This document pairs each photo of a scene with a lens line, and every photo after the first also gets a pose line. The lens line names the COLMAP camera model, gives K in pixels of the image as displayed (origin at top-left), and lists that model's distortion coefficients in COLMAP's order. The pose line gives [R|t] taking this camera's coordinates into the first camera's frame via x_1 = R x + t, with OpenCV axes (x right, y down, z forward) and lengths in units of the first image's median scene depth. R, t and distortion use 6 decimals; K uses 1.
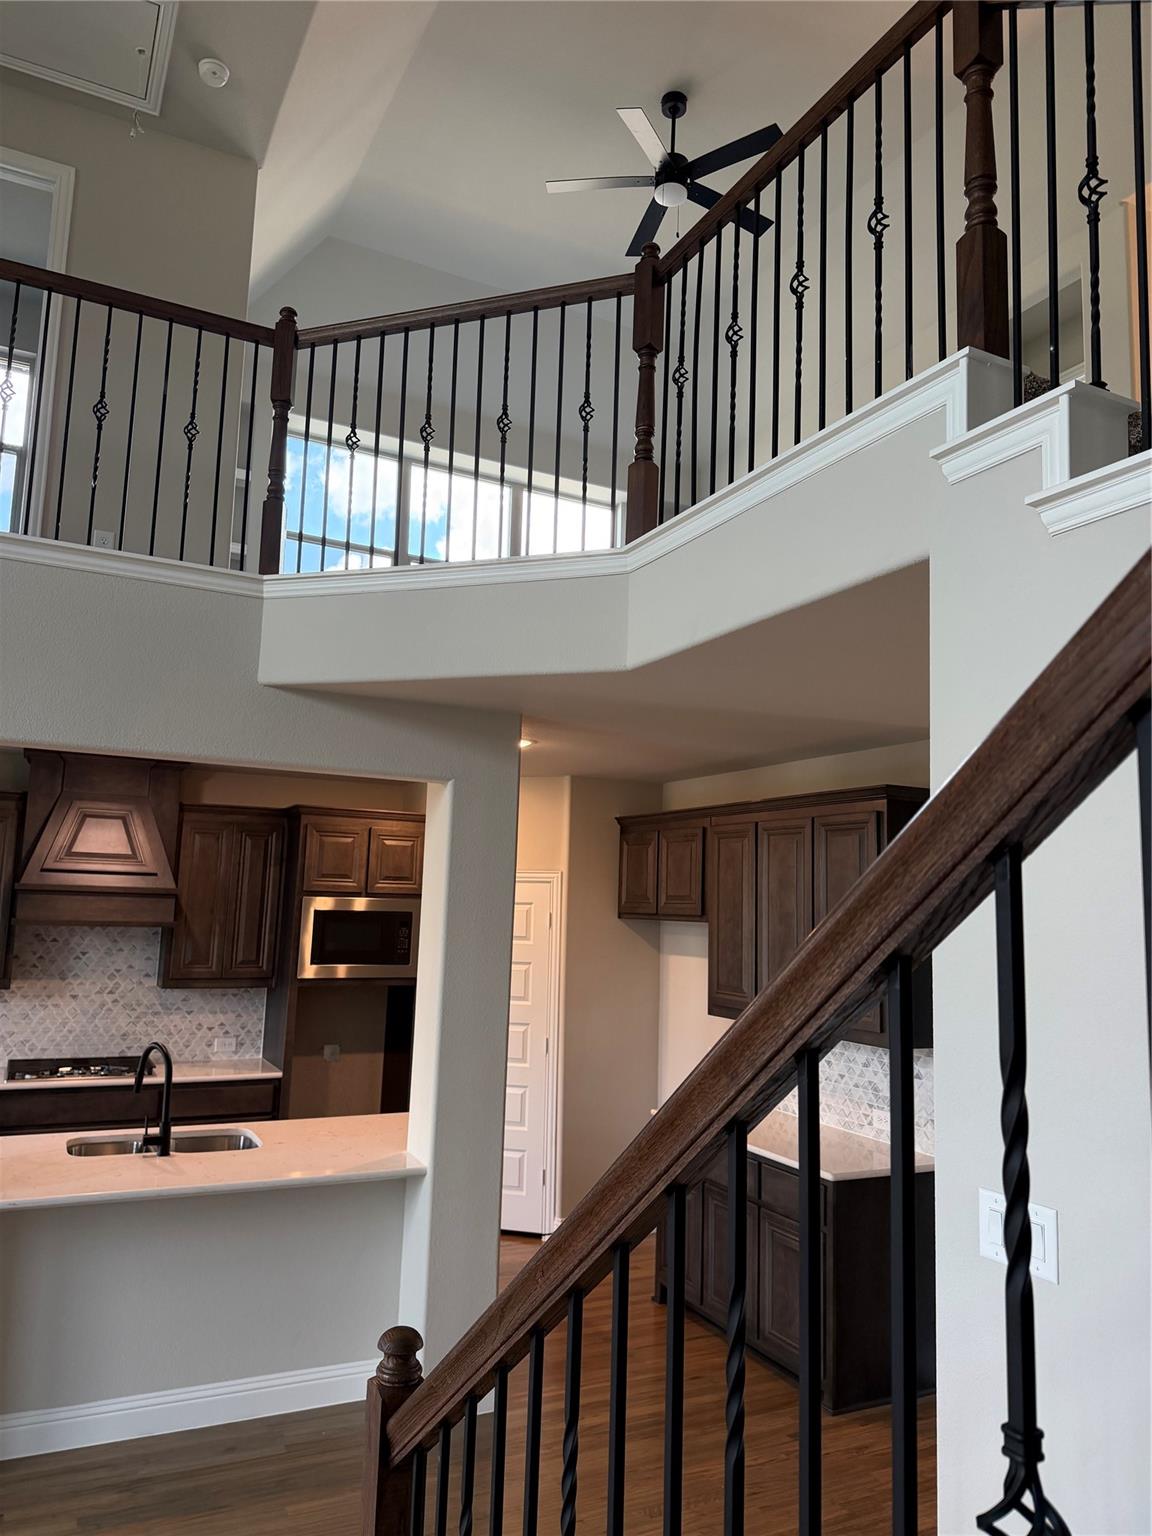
lens RADIAL K [[1079.8, 0, 579.4], [0, 1079.8, 779.6], [0, 0, 1]] dist [0.077419, -0.222532]
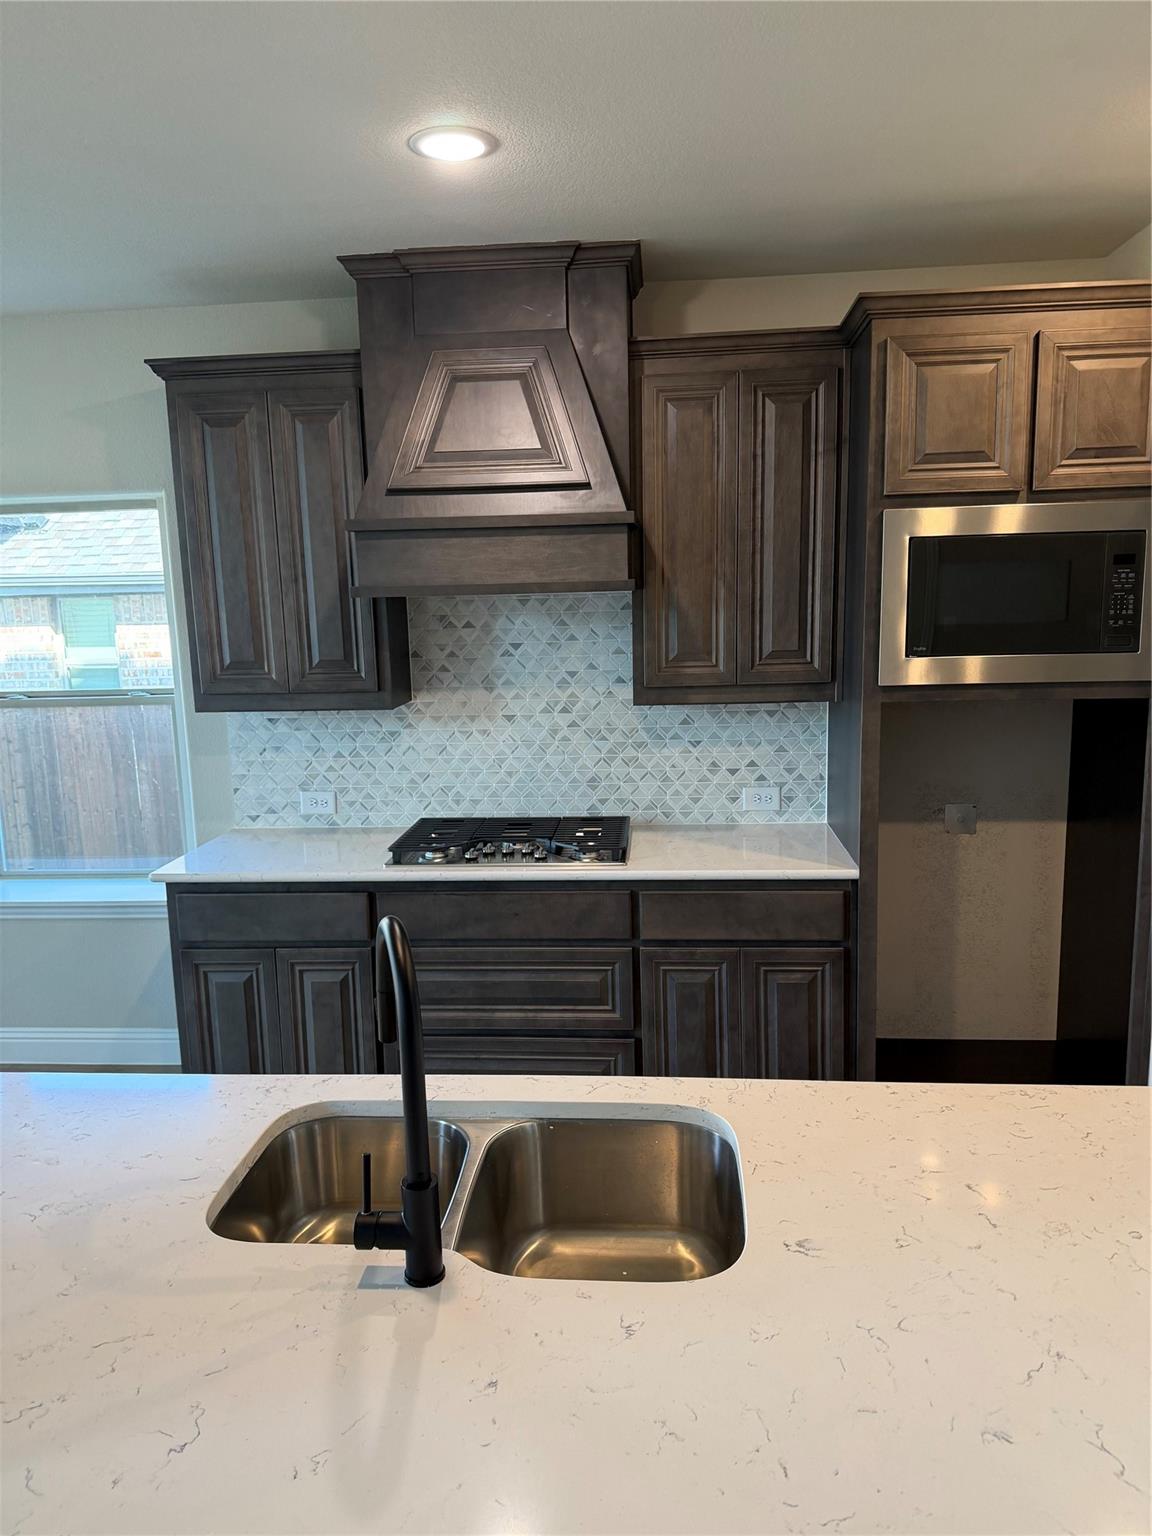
lens RADIAL K [[1079.8, 0, 579.4], [0, 1079.8, 779.6], [0, 0, 1]] dist [0.077419, -0.222532]
pose [[0.854118, 0.039394, -0.518586, -0.120307], [0.108727, 0.961568, 0.252121, 0.085977], [0.508588, -0.271725, 0.817009, 0.520052]]
